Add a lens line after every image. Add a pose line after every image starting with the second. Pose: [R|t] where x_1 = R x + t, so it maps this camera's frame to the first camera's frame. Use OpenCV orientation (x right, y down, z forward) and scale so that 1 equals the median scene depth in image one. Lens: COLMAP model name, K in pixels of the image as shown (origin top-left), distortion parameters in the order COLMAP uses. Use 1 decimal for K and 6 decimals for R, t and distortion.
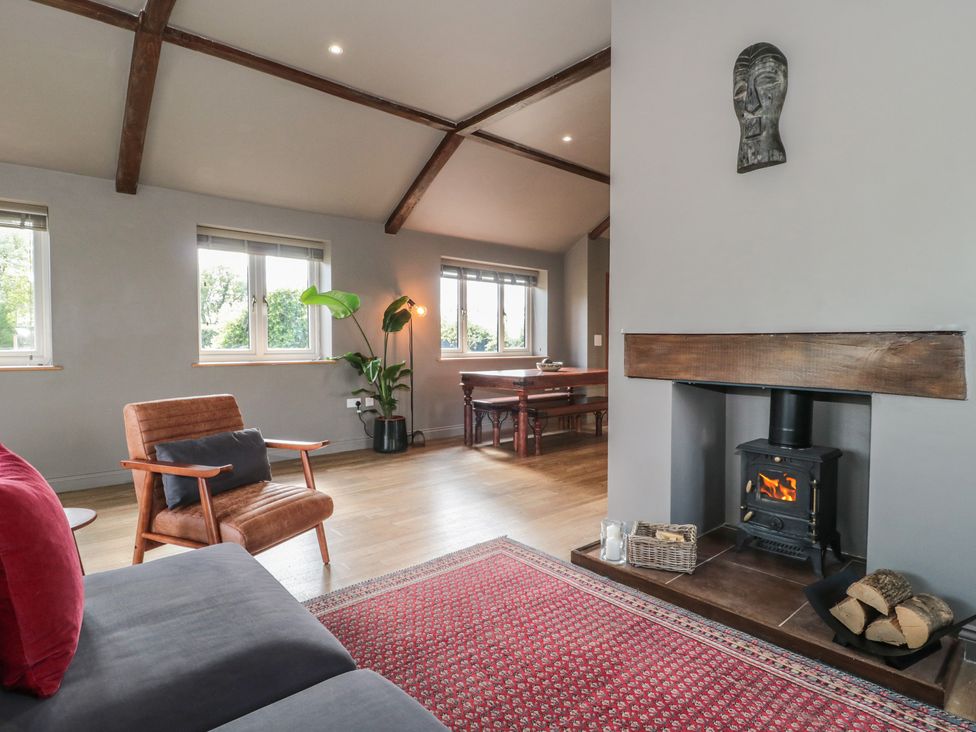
lens RADIAL K [[523.6, 0, 488.9], [0, 523.6, 369.3], [0, 0, 1]] dist [0.000324, -0.012546]
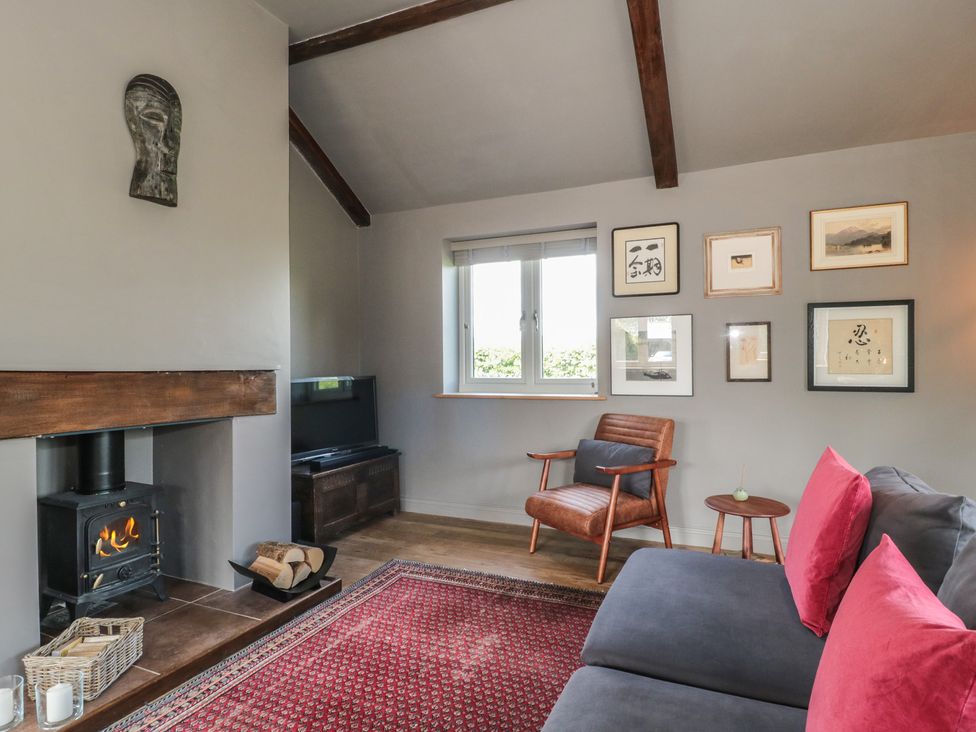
lens RADIAL K [[551.8, 0, 485.9], [0, 551.8, 366.4], [0, 0, 1]] dist [-0.005759, -0.001127]
pose [[-0.414870, -0.000543, 0.909881, -0.736444], [0.049485, 0.998506, 0.023159, -0.077732], [-0.908534, 0.054633, -0.414223, 0.956375]]
